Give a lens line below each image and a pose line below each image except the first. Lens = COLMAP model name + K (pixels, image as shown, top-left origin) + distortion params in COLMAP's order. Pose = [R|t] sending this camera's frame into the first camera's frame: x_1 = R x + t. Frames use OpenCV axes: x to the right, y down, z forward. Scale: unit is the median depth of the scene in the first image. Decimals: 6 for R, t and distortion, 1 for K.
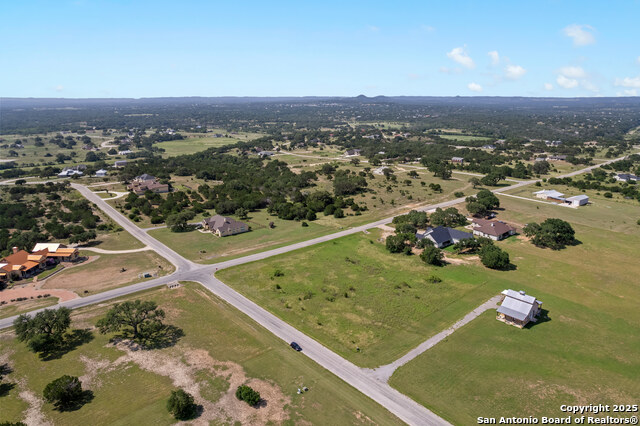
lens RADIAL K [[410.5, 0, 324.2], [0, 410.5, 212.5], [0, 0, 1]] dist [-0.069450, 0.061314]
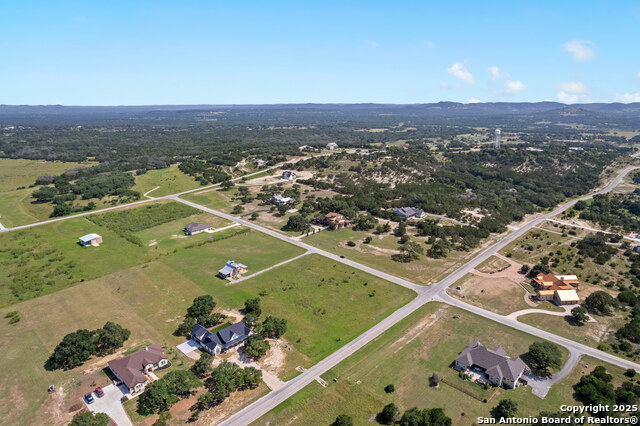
lens RADIAL K [[401.4, 0, 348.2], [0, 401.4, 212.8], [0, 0, 1]] dist [-0.038411, 0.000047]
pose [[-0.990959, 0.025955, -0.131631, 0.166046], [-0.045708, 0.857108, 0.513104, -0.913532], [0.126140, 0.514482, -0.848173, 2.314152]]
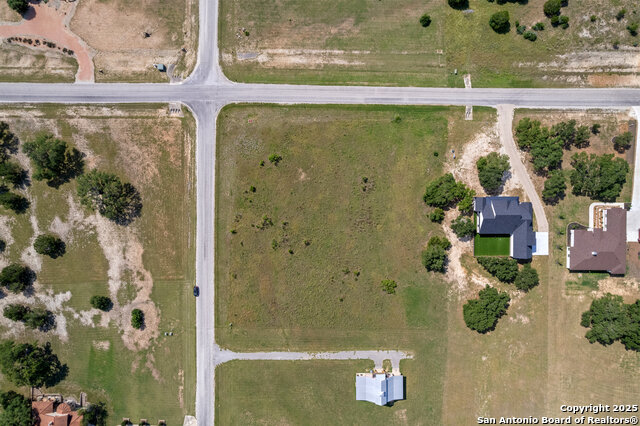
lens RADIAL K [[410.5, 0, 324.2], [0, 410.5, 212.5], [0, 0, 1]] dist [-0.069450, 0.061314]
pose [[0.748712, 0.662879, -0.004718, 0.058902], [-0.163720, 0.191806, 0.967681, -0.808612], [0.642360, -0.723742, 0.252134, 0.875604]]
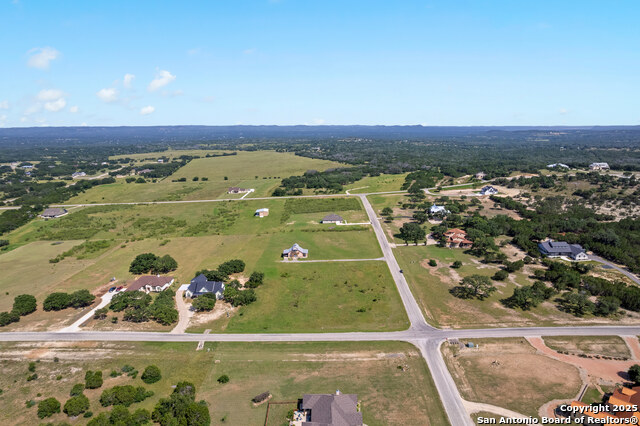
lens RADIAL K [[410.5, 0, 324.2], [0, 410.5, 212.5], [0, 0, 1]] dist [-0.069450, 0.061314]
pose [[-0.747401, -0.135261, 0.650458, -0.881447], [0.185892, 0.897374, 0.400204, -0.695374], [-0.637837, 0.420028, -0.645555, 1.978158]]
